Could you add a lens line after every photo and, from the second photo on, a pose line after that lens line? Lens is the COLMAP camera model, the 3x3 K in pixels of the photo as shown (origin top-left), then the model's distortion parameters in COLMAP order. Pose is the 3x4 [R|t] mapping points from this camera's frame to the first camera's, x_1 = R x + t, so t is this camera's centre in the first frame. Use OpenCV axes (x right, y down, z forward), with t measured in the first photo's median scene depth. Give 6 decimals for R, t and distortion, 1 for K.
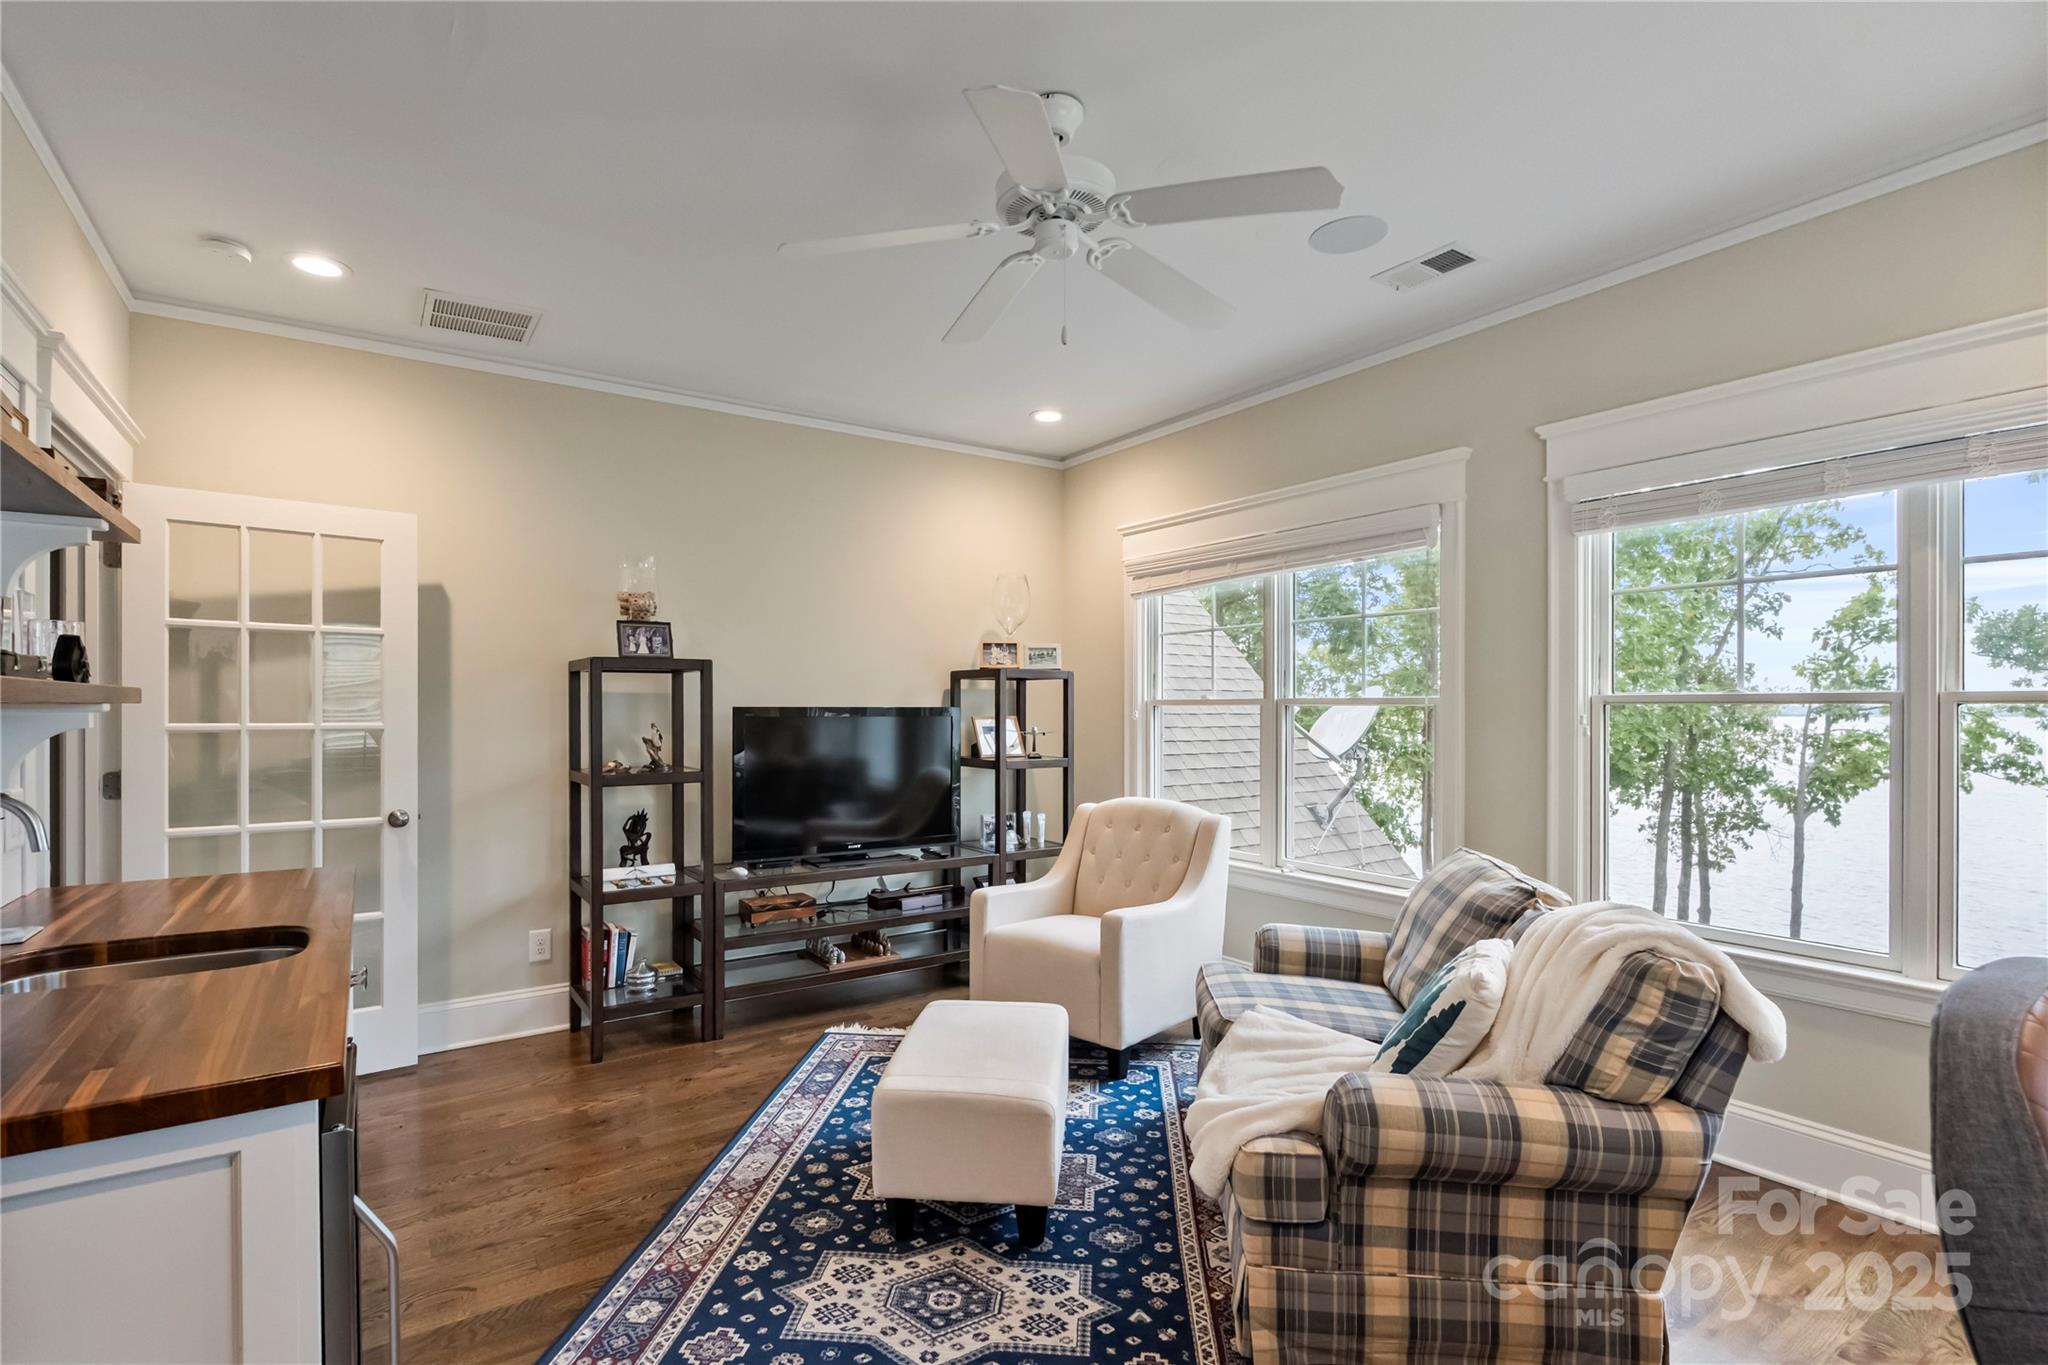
lens RADIAL K [[944.8, 0, 1012.5], [0, 944.8, 699.5], [0, 0, 1]] dist [-0.002100, -0.001225]
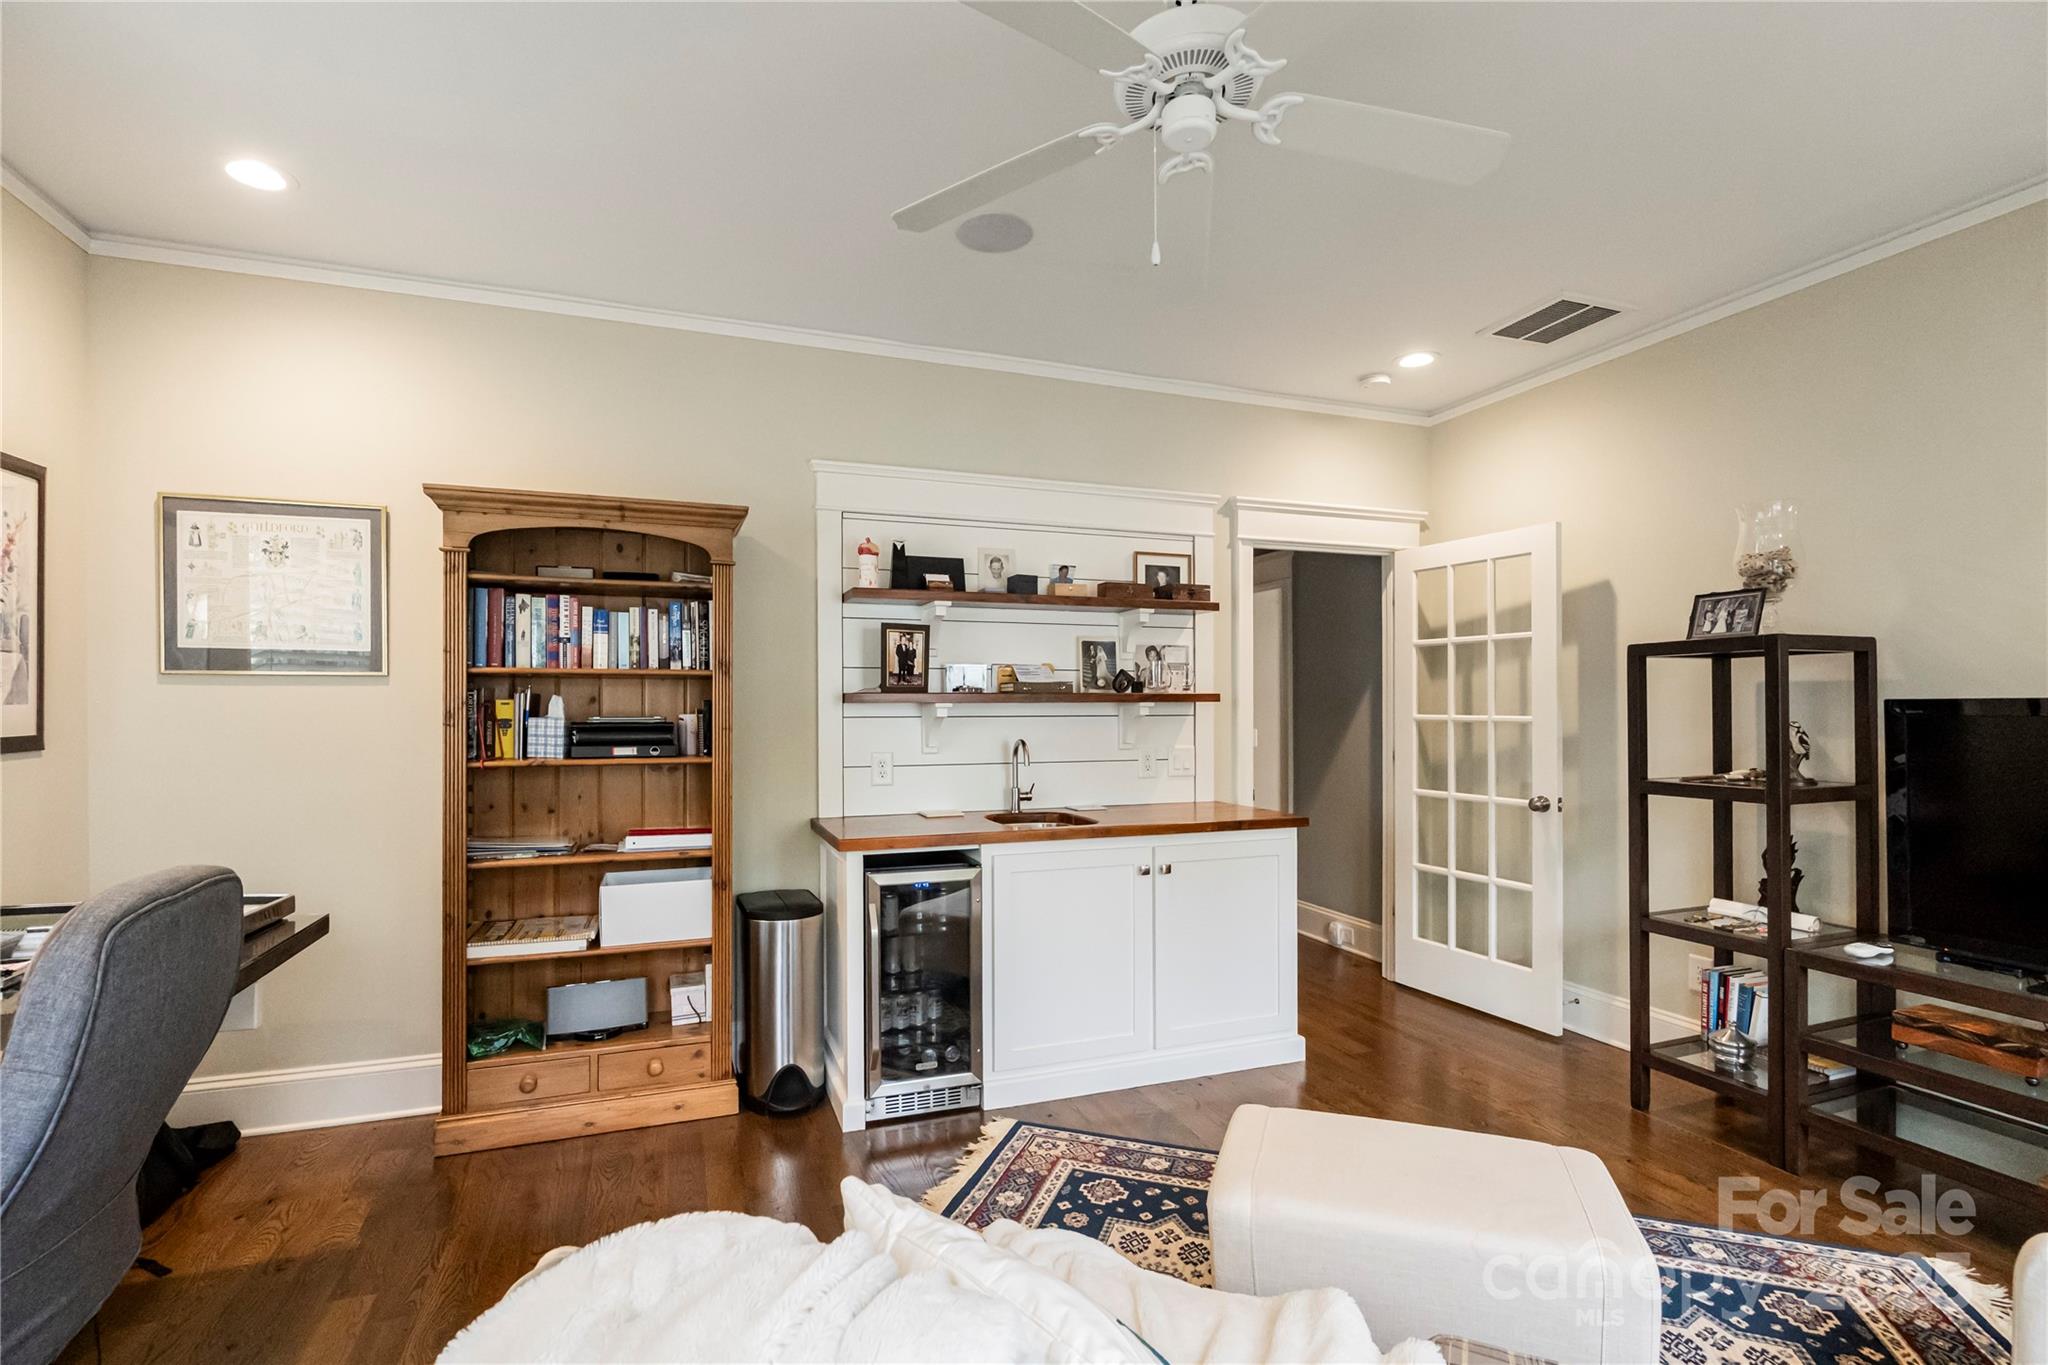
lens RADIAL K [[944.8, 0, 1033.2], [0, 944.8, 703.1], [0, 0, 1]] dist [-0.002100, -0.001225]
pose [[-0.222441, -0.002965, -0.974942, 0.671115], [0.011749, 0.999915, -0.005721, 0.010270], [0.974875, -0.012728, -0.222387, 0.818288]]
